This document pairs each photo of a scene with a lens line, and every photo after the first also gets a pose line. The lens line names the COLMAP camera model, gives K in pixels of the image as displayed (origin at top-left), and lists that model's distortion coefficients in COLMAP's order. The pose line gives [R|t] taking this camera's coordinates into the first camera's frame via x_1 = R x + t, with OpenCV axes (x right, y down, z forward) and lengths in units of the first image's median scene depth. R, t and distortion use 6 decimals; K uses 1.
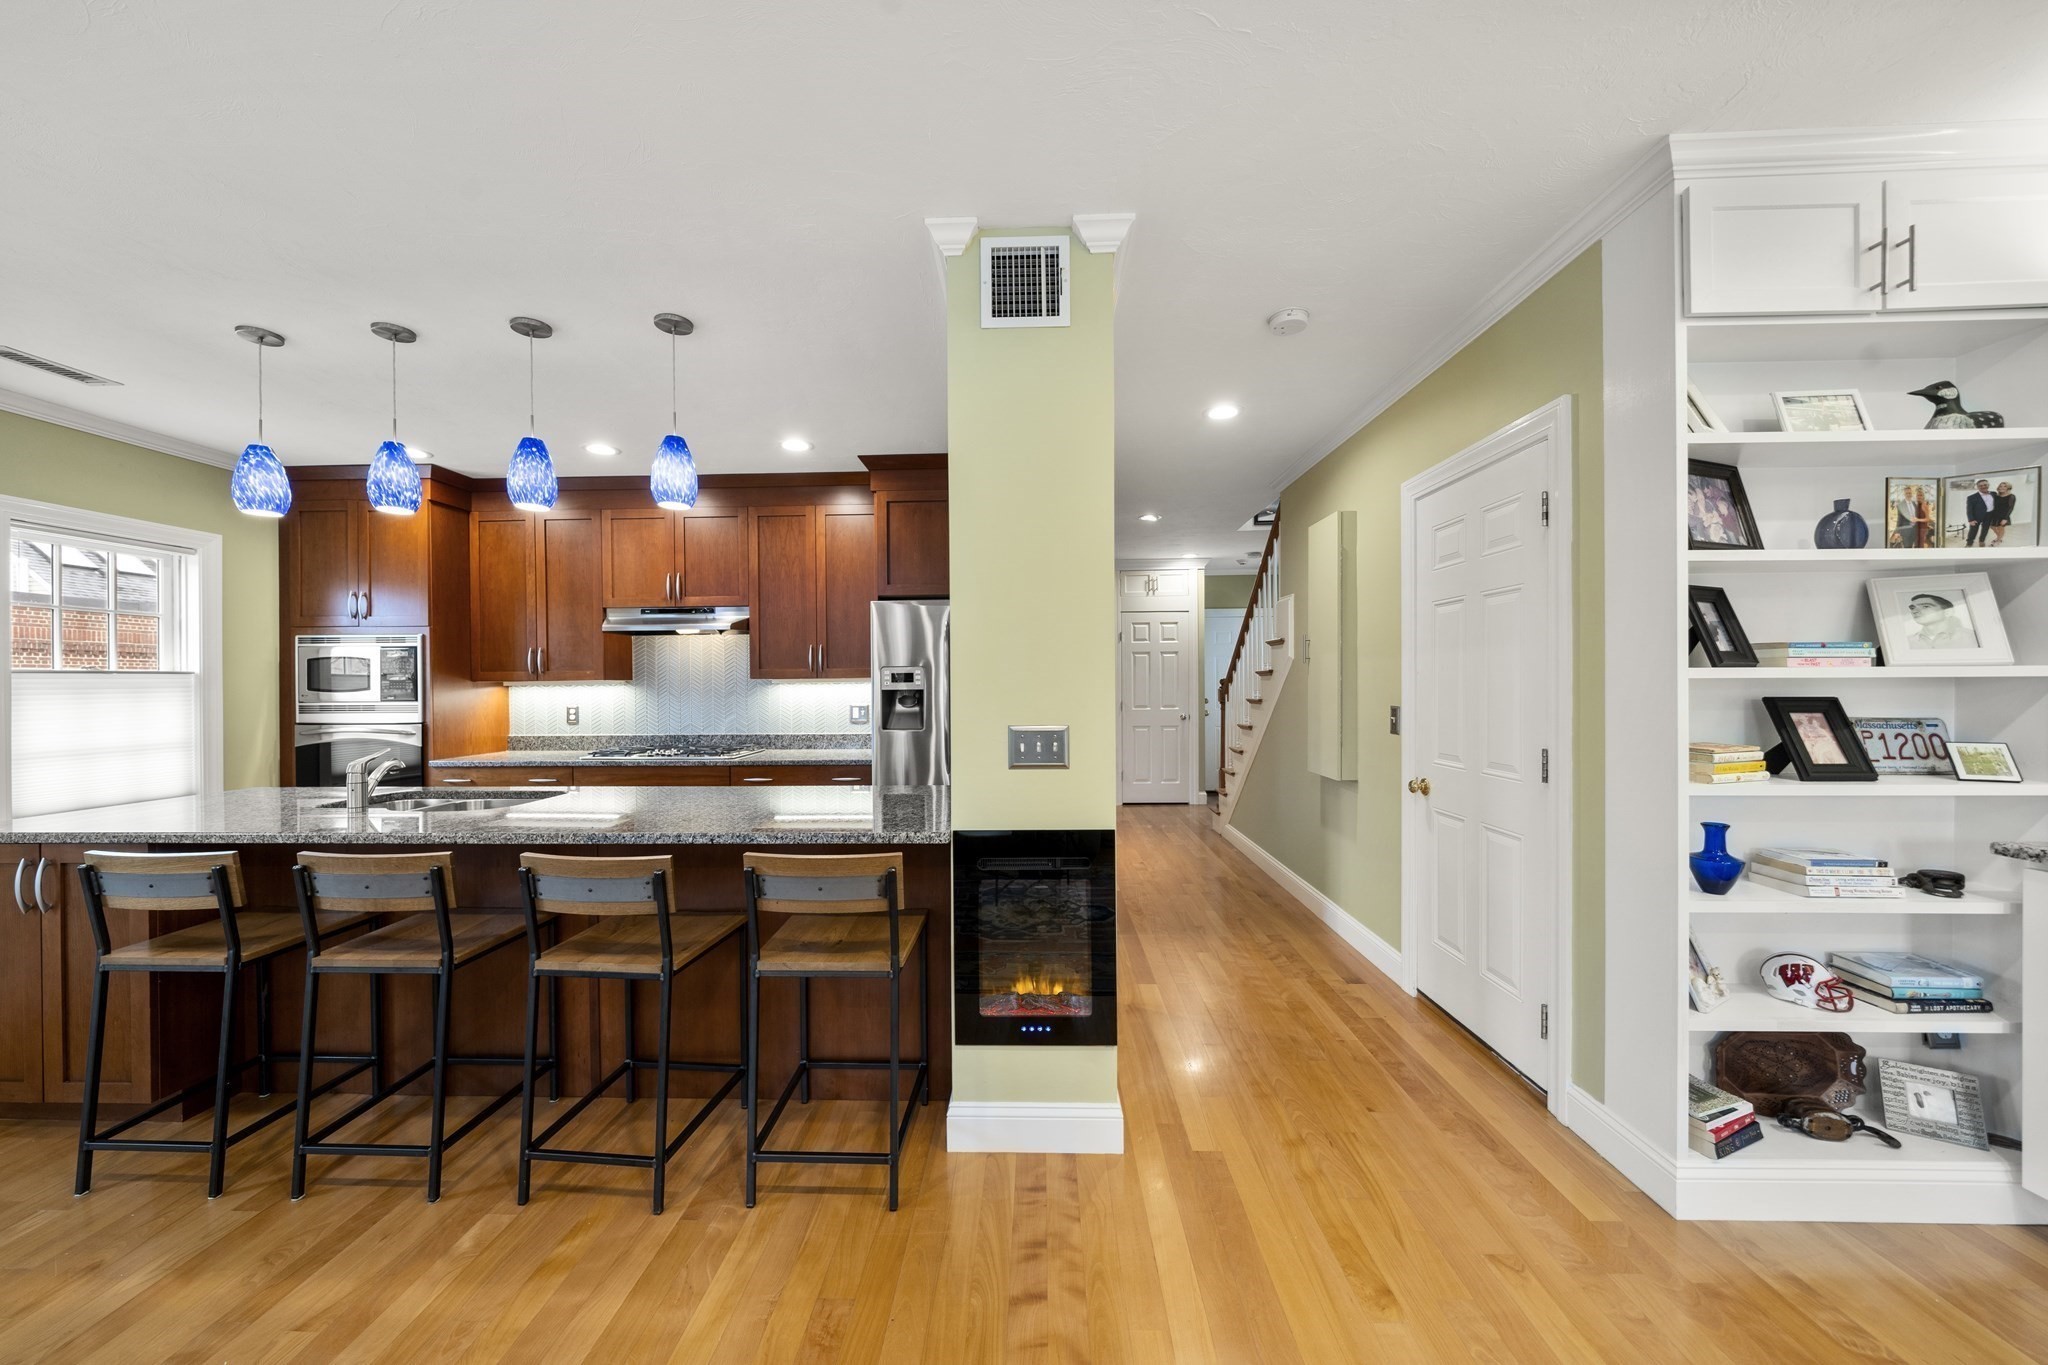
lens RADIAL K [[715.5, 0, 1018.2], [0, 715.5, 684.0], [0, 0, 1]] dist [-0.005993, 0.000423]
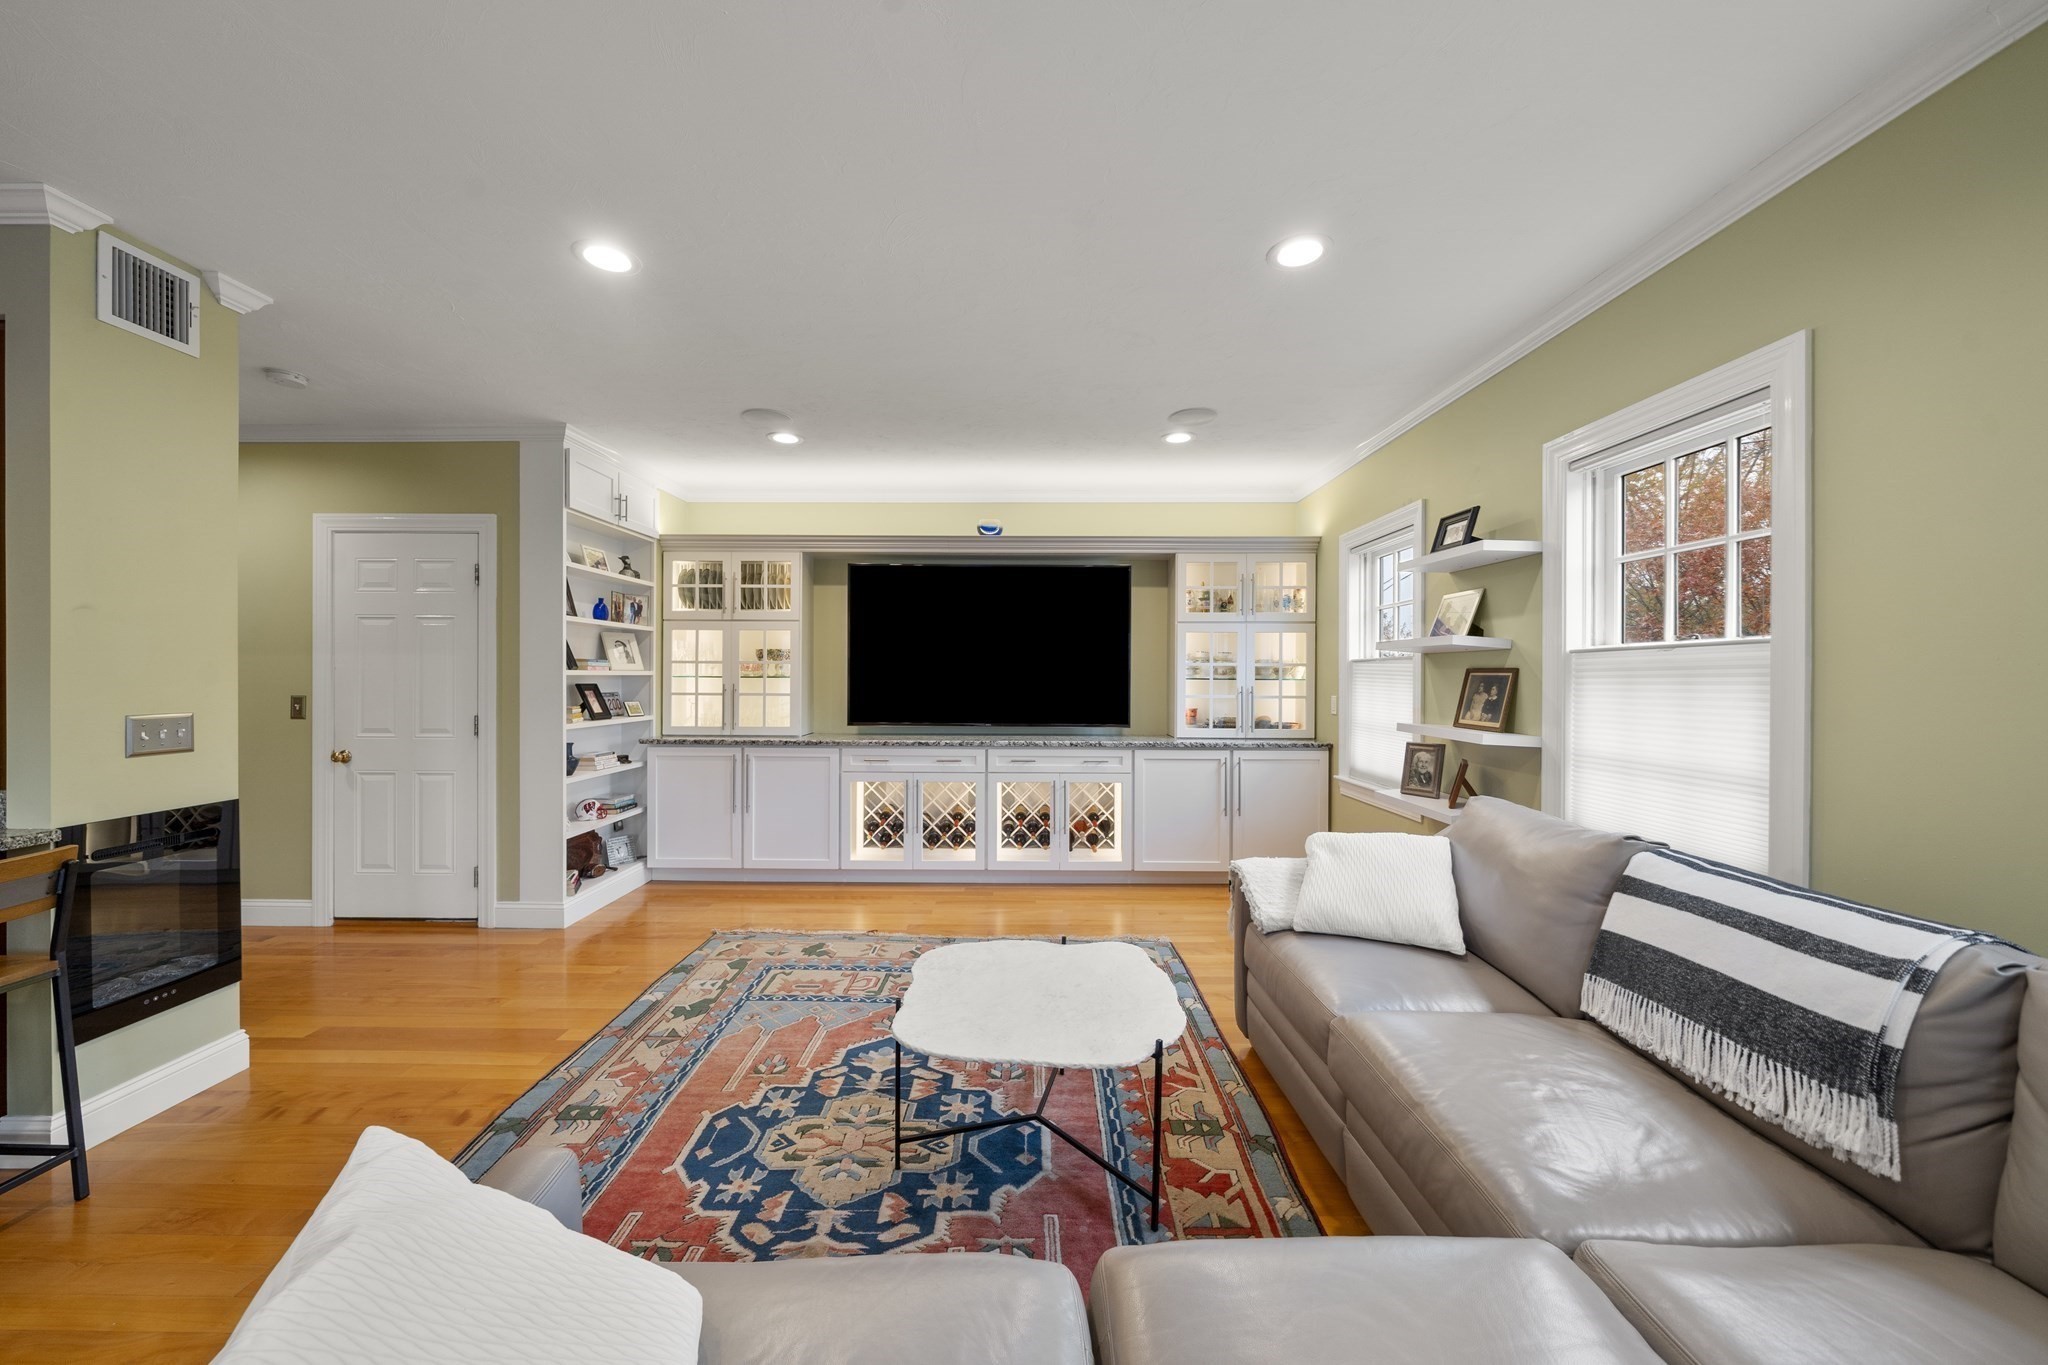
lens RADIAL K [[715.5, 0, 1018.2], [0, 715.5, 684.0], [0, 0, 1]] dist [-0.005993, 0.000423]
pose [[-0.030475, -0.005336, 0.999521, -1.186974], [-0.001599, 0.999985, 0.005290, 0.005214], [-0.999534, -0.001437, -0.030483, -0.281718]]
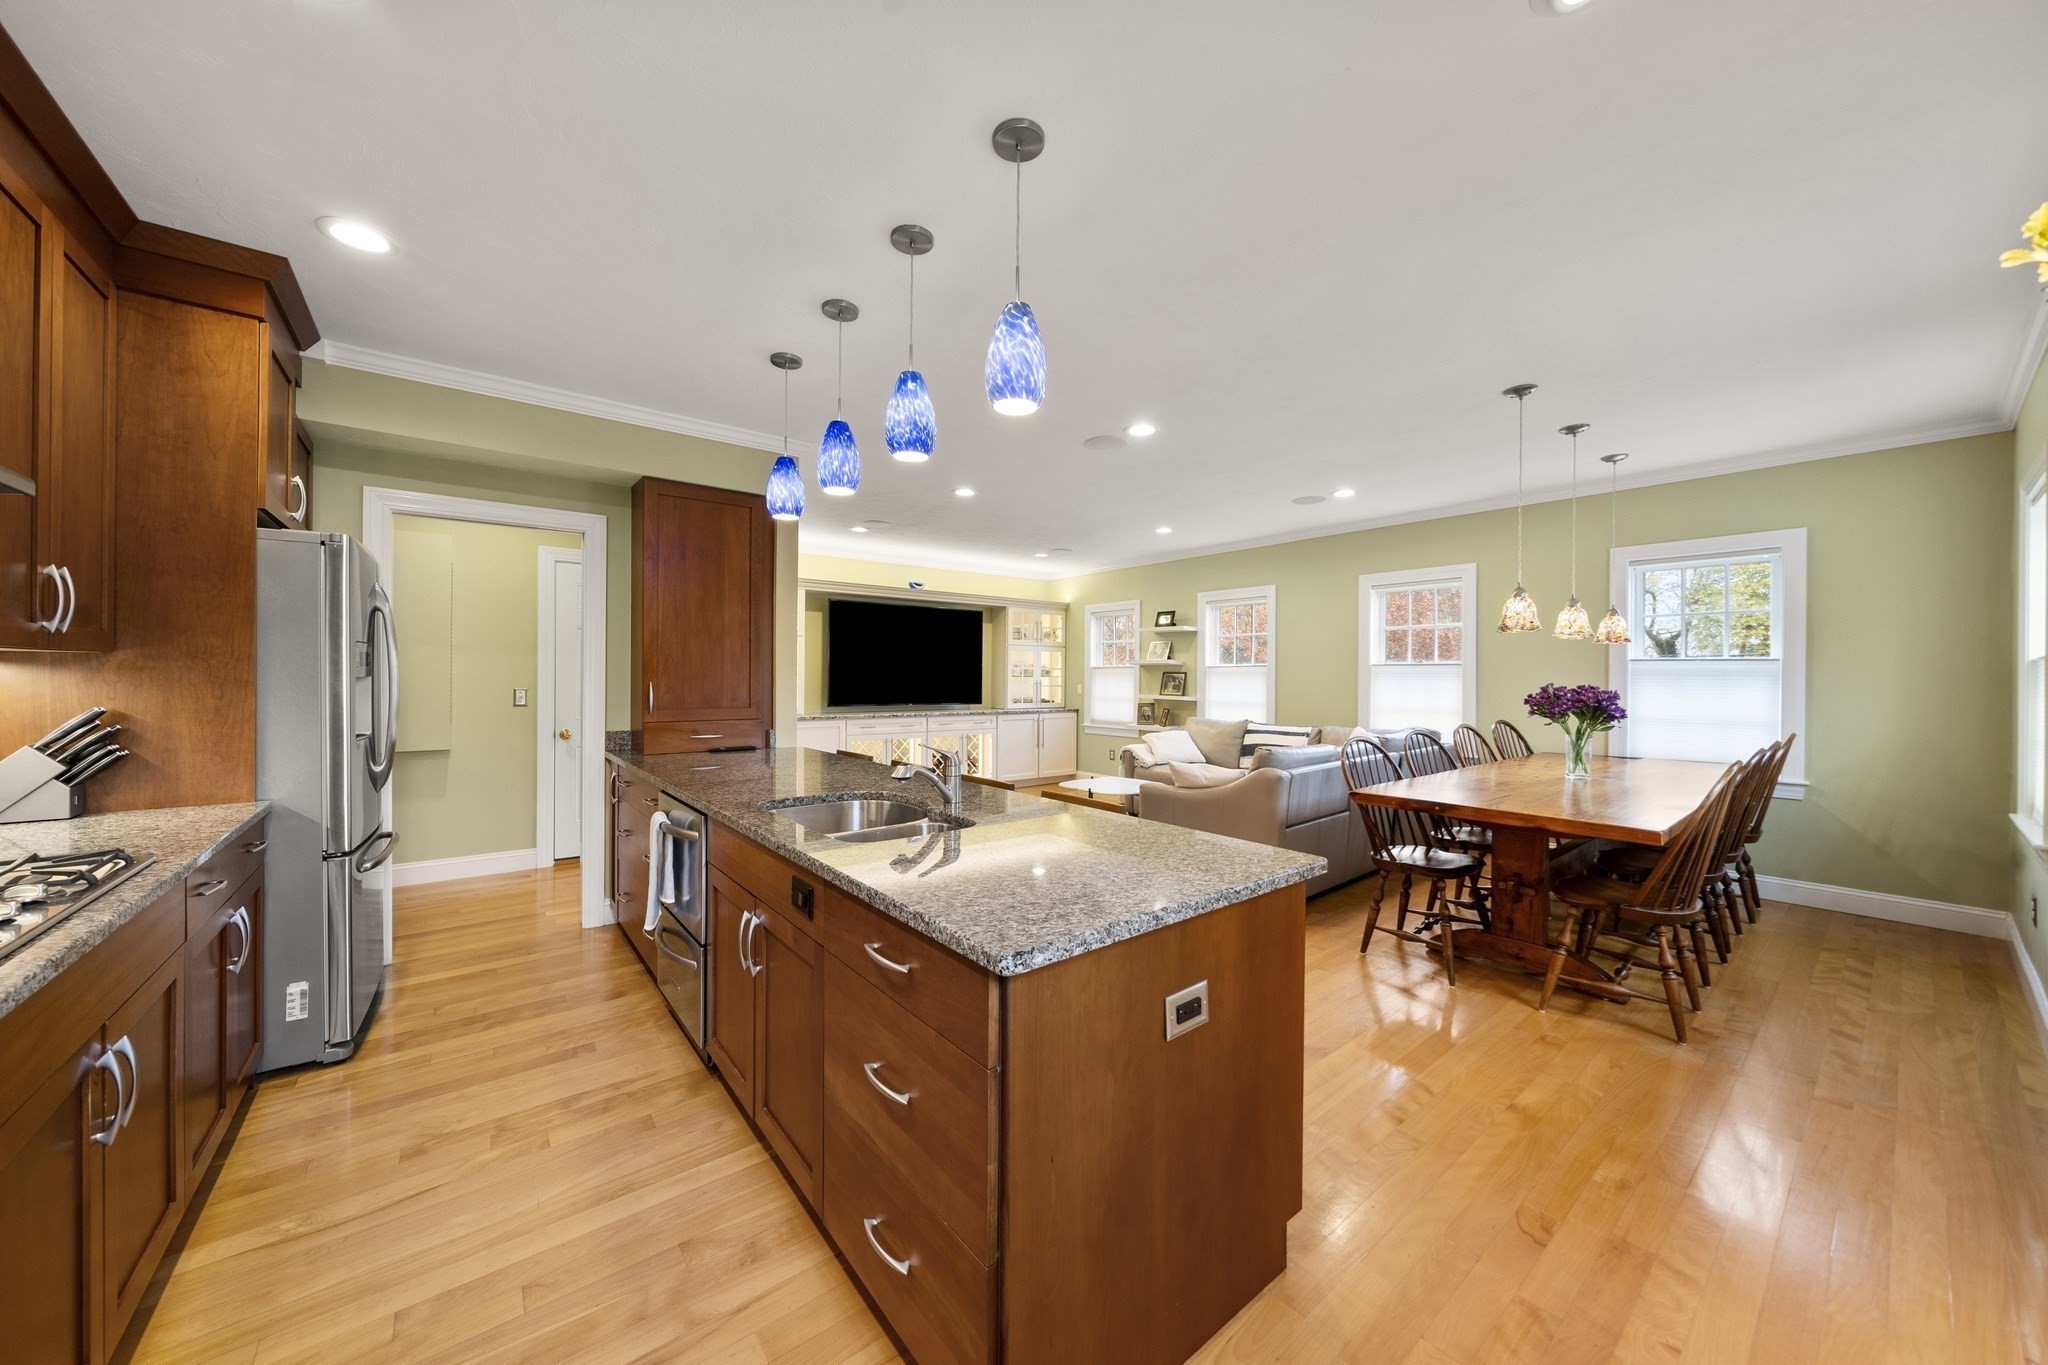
lens RADIAL K [[714.1, 0, 1012.3], [0, 714.1, 675.3], [0, 0, 1]] dist [-0.005052, -0.000001]
pose [[-0.639751, 0.002383, 0.768578, -2.214922], [-0.001161, 0.999991, -0.004066, 0.013188], [-0.768581, -0.003494, -0.639743, 2.004853]]
